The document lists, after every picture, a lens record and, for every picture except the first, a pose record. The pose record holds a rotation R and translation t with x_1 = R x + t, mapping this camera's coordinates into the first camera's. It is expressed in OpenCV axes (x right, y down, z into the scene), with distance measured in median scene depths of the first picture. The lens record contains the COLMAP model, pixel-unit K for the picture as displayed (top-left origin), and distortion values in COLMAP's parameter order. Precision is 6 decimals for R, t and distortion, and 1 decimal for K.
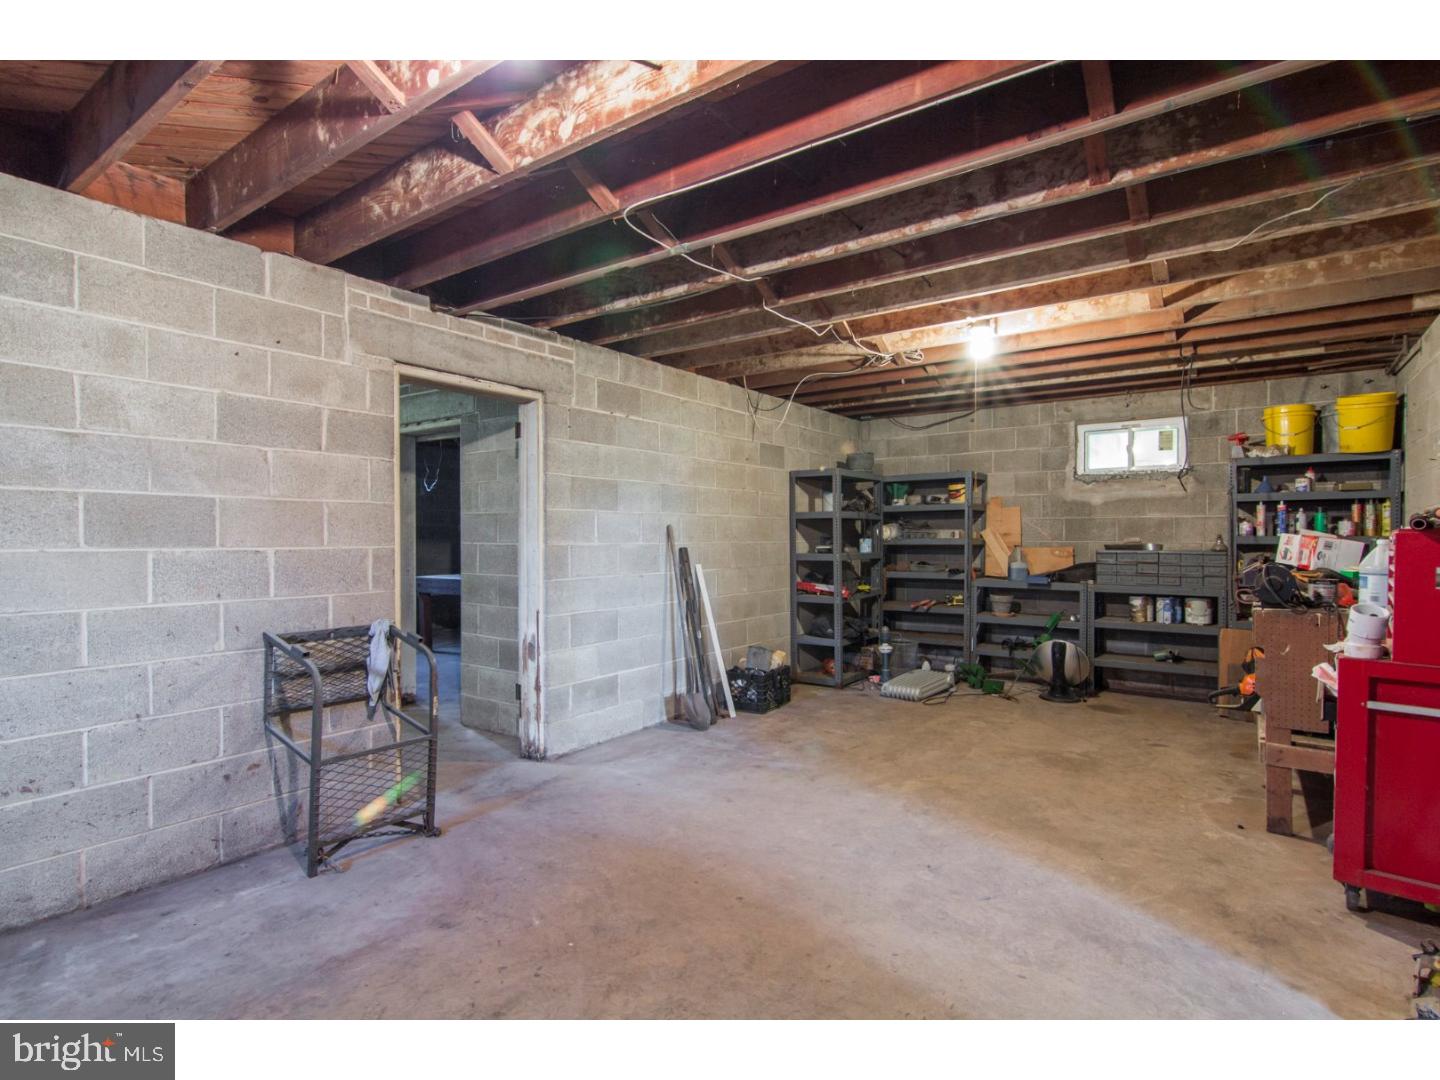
lens RADIAL K [[735.5, 0, 733.8], [0, 735.5, 536.8], [0, 0, 1]] dist [0.002356, 0.000316]
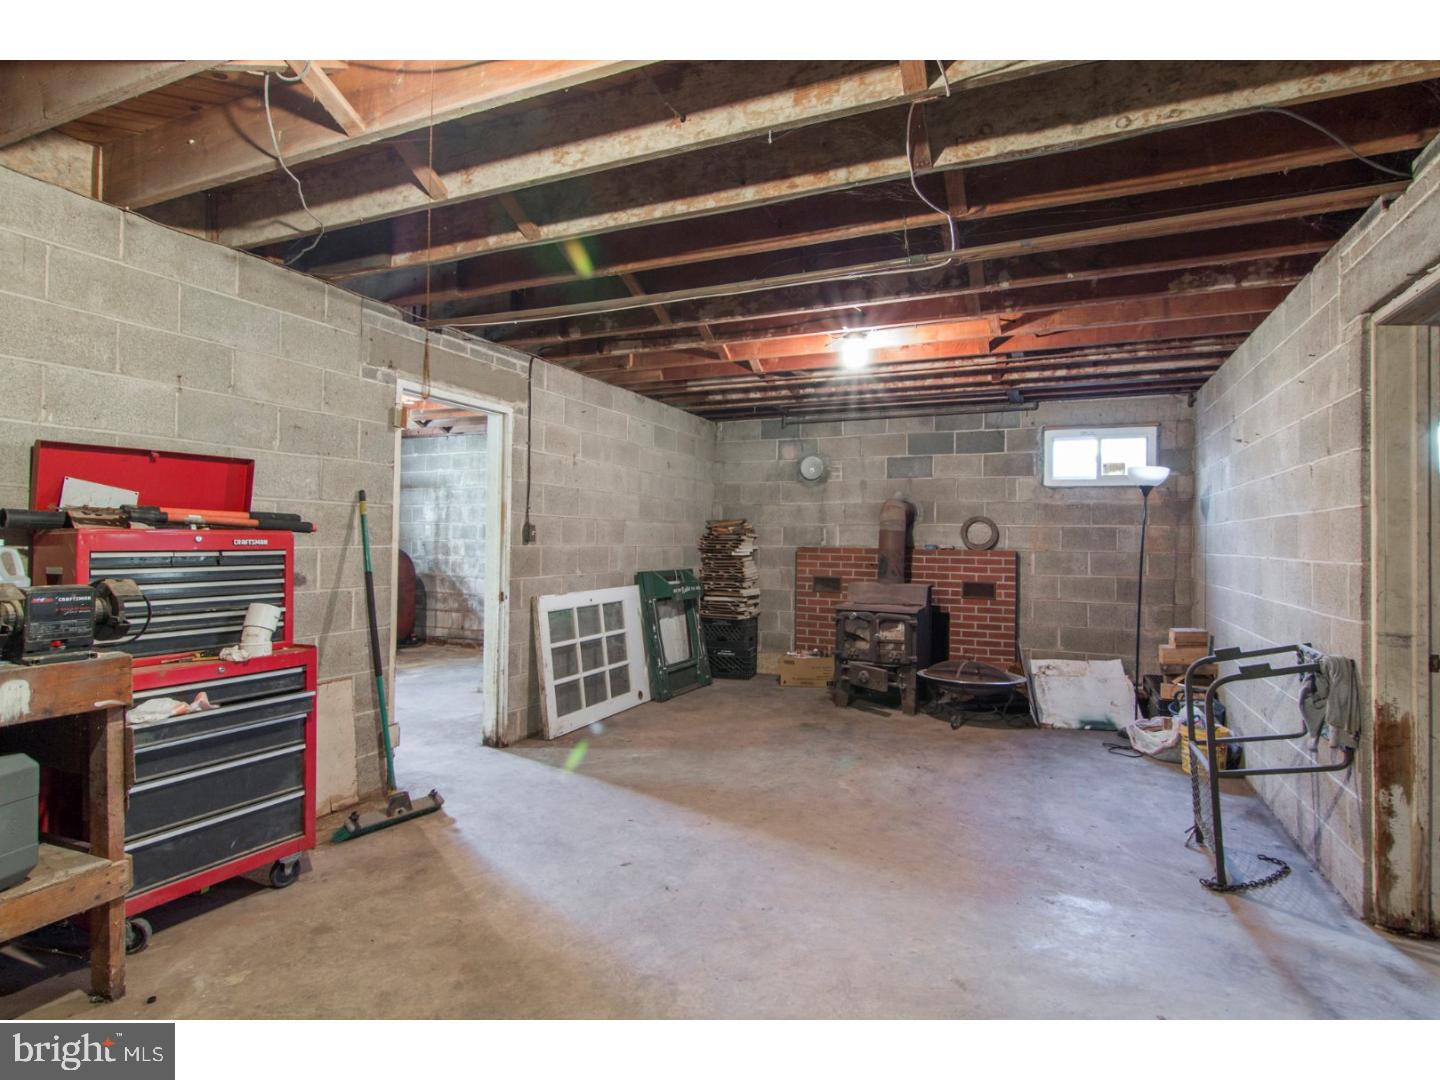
lens RADIAL K [[735.5, 0, 733.8], [0, 735.5, 536.8], [0, 0, 1]] dist [0.002356, 0.000316]
pose [[-0.977886, -0.012895, -0.208740, 0.424628], [-0.011983, 0.999912, -0.005634, -0.004156], [0.208794, -0.003008, -0.977955, 2.149131]]
